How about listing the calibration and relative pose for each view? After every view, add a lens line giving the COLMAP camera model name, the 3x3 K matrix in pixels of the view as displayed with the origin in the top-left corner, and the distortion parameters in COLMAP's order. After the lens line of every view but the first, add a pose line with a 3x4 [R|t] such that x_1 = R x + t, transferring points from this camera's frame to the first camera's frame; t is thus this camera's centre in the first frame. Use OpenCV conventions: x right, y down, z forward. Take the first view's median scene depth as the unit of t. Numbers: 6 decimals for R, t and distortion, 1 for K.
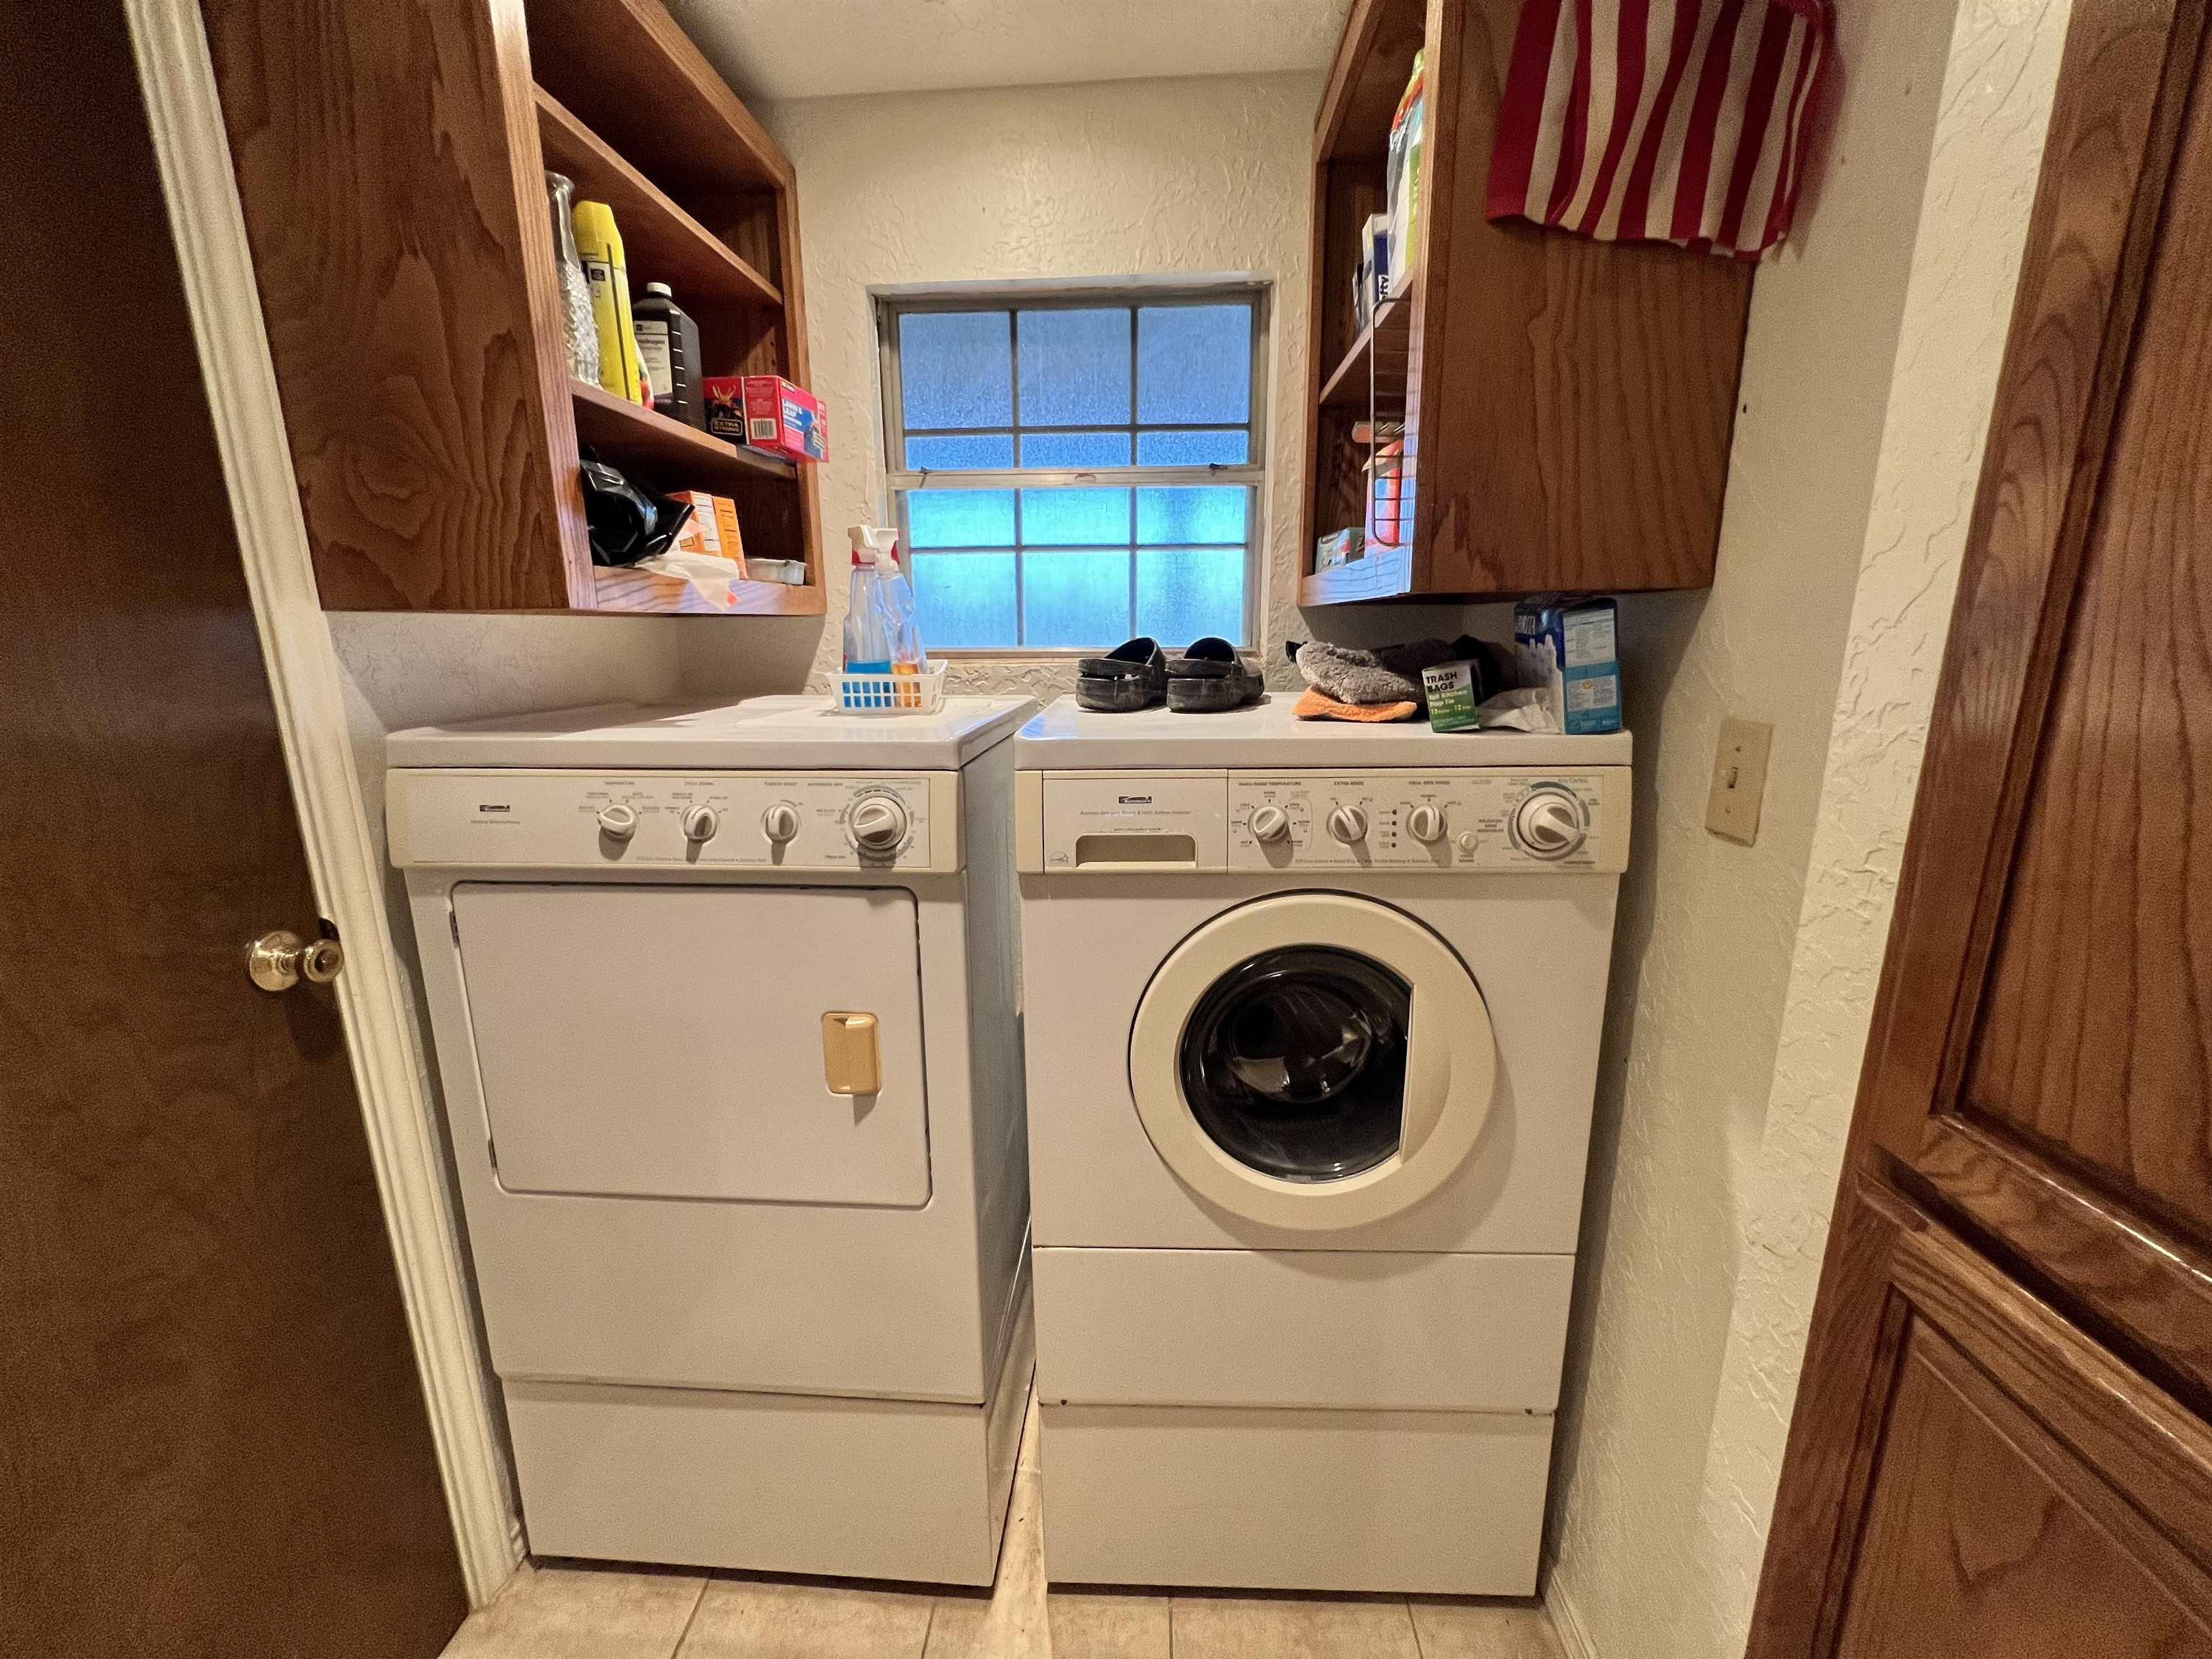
lens RADIAL K [[888.5, 0, 1108.1], [0, 888.5, 827.1], [0, 0, 1]] dist [-0.001315, 0.000250]
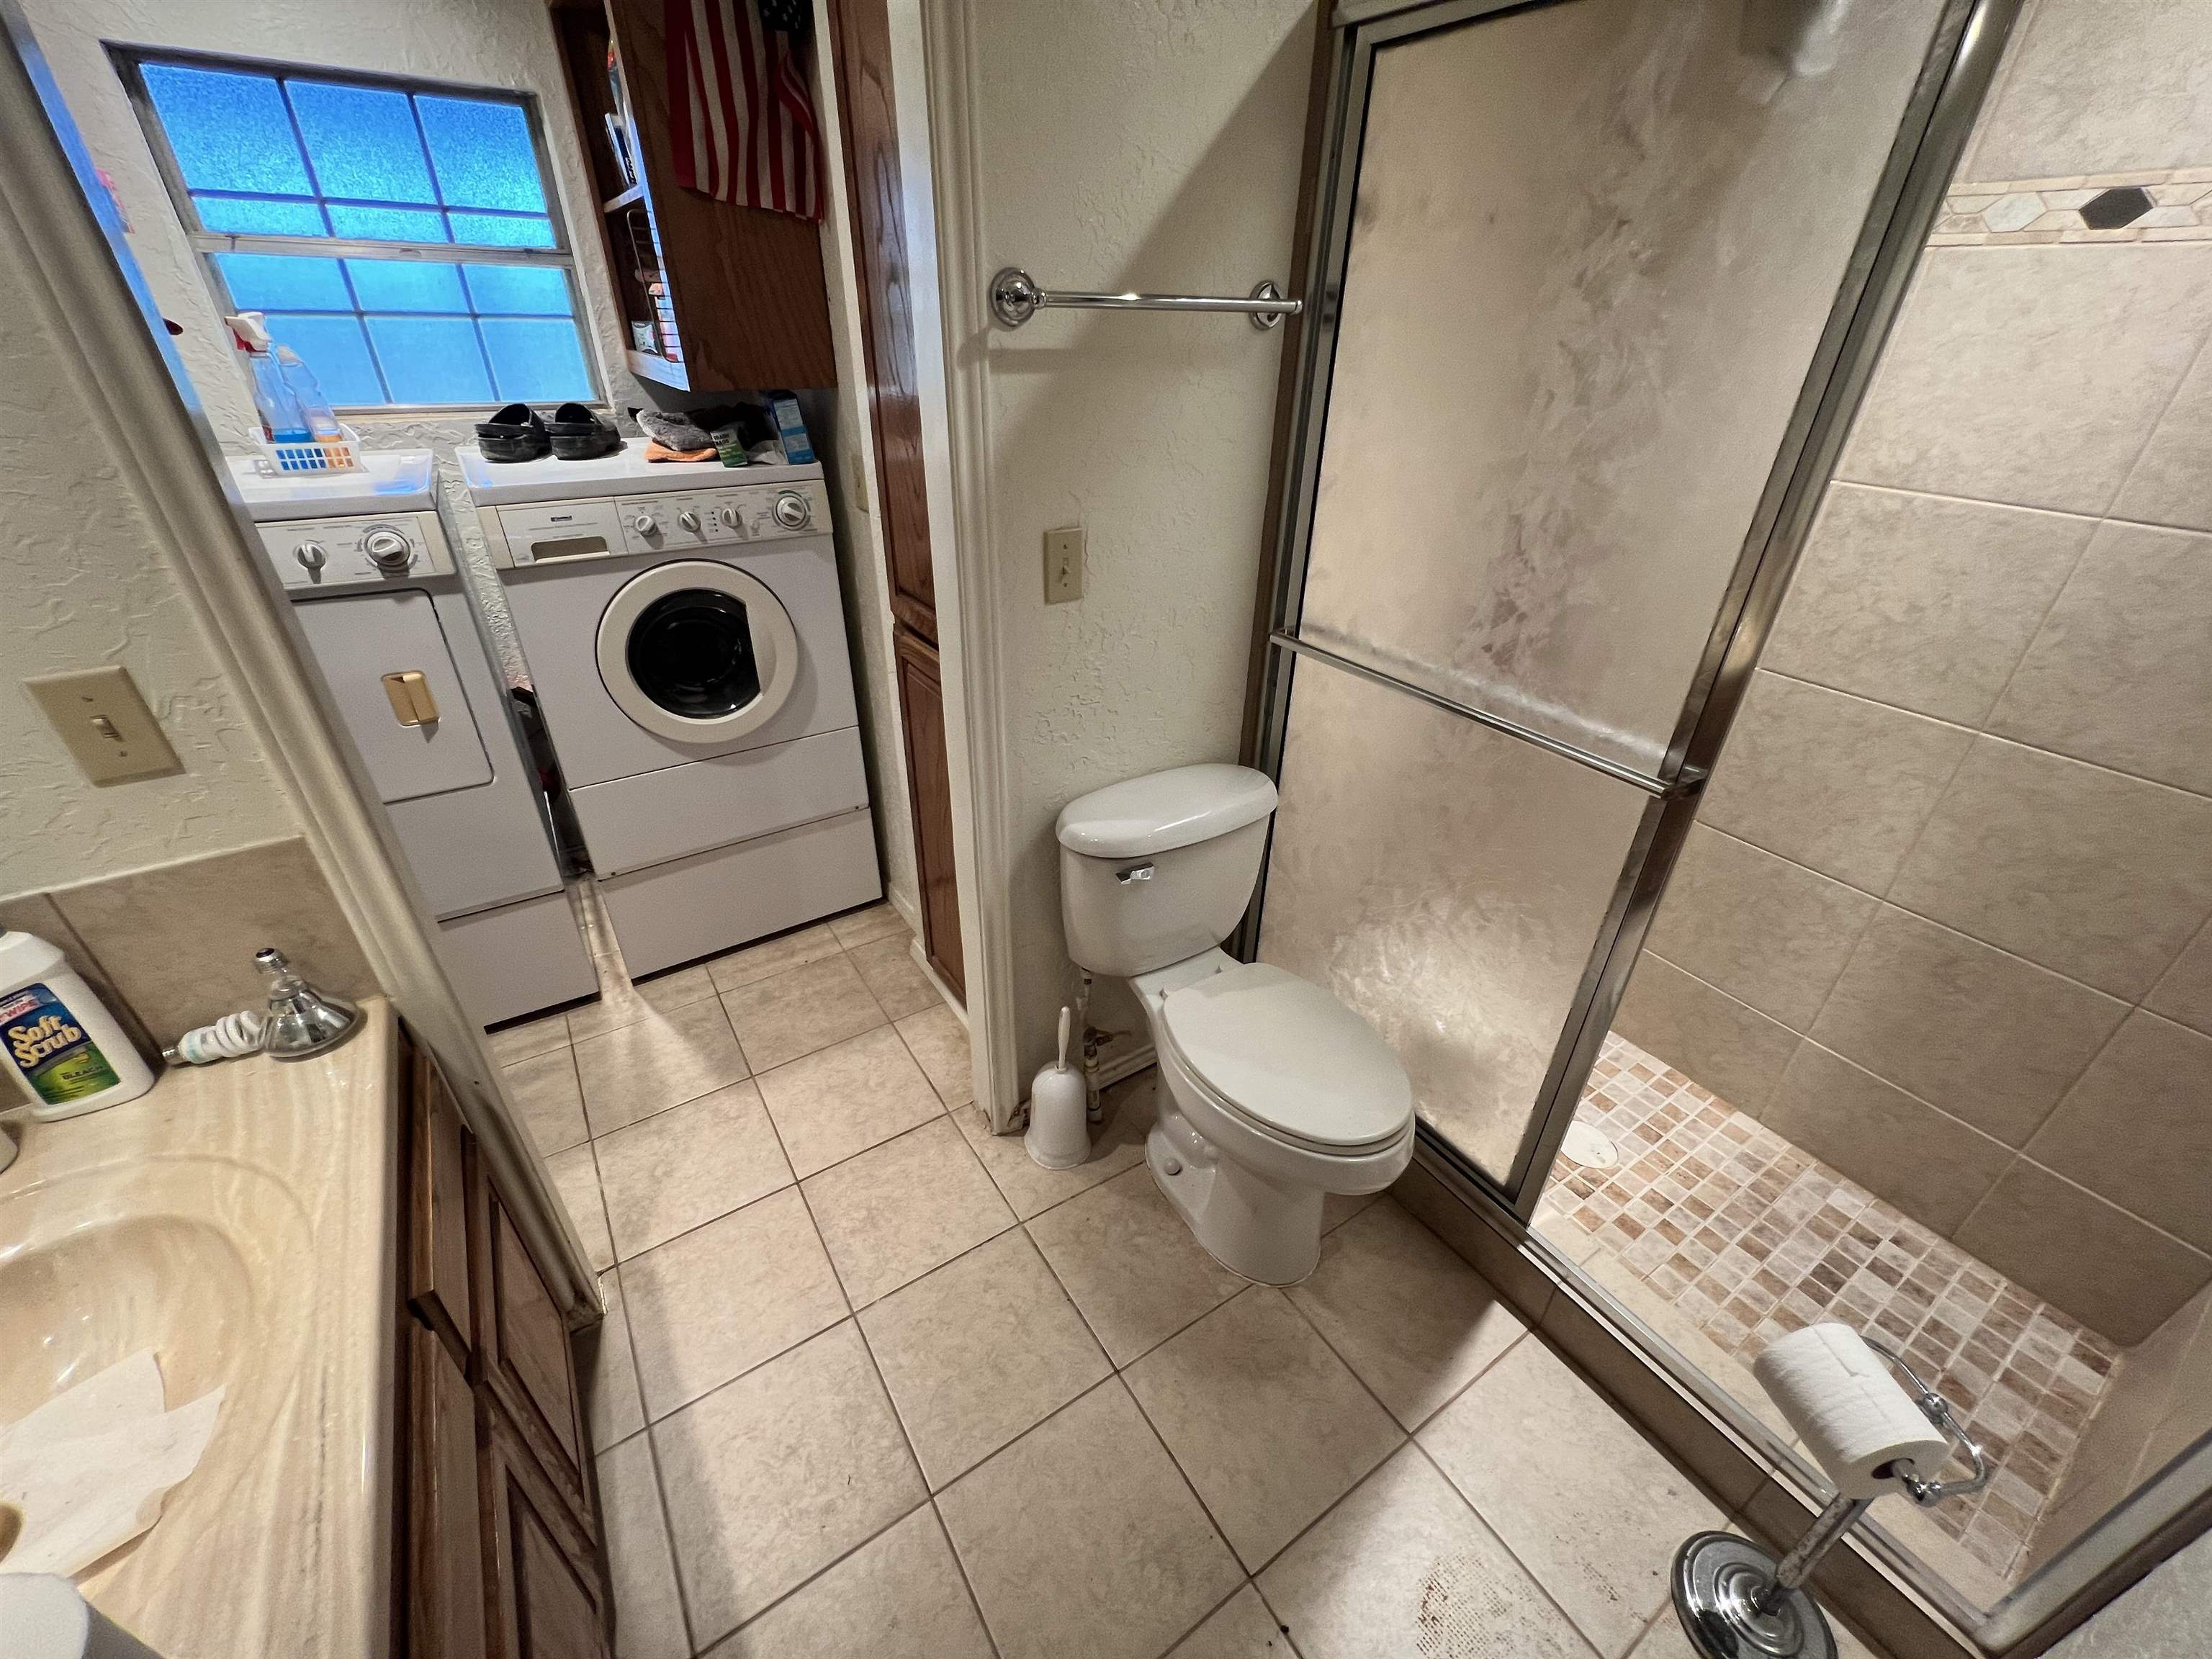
lens RADIAL K [[888.5, 0, 1108.1], [0, 888.5, 827.1], [0, 0, 1]] dist [-0.001315, 0.000250]
pose [[0.804055, -0.276642, 0.526274, -0.180743], [0.104396, 0.937096, 0.333096, 0.064978], [-0.585318, -0.212887, 0.782357, -1.080035]]
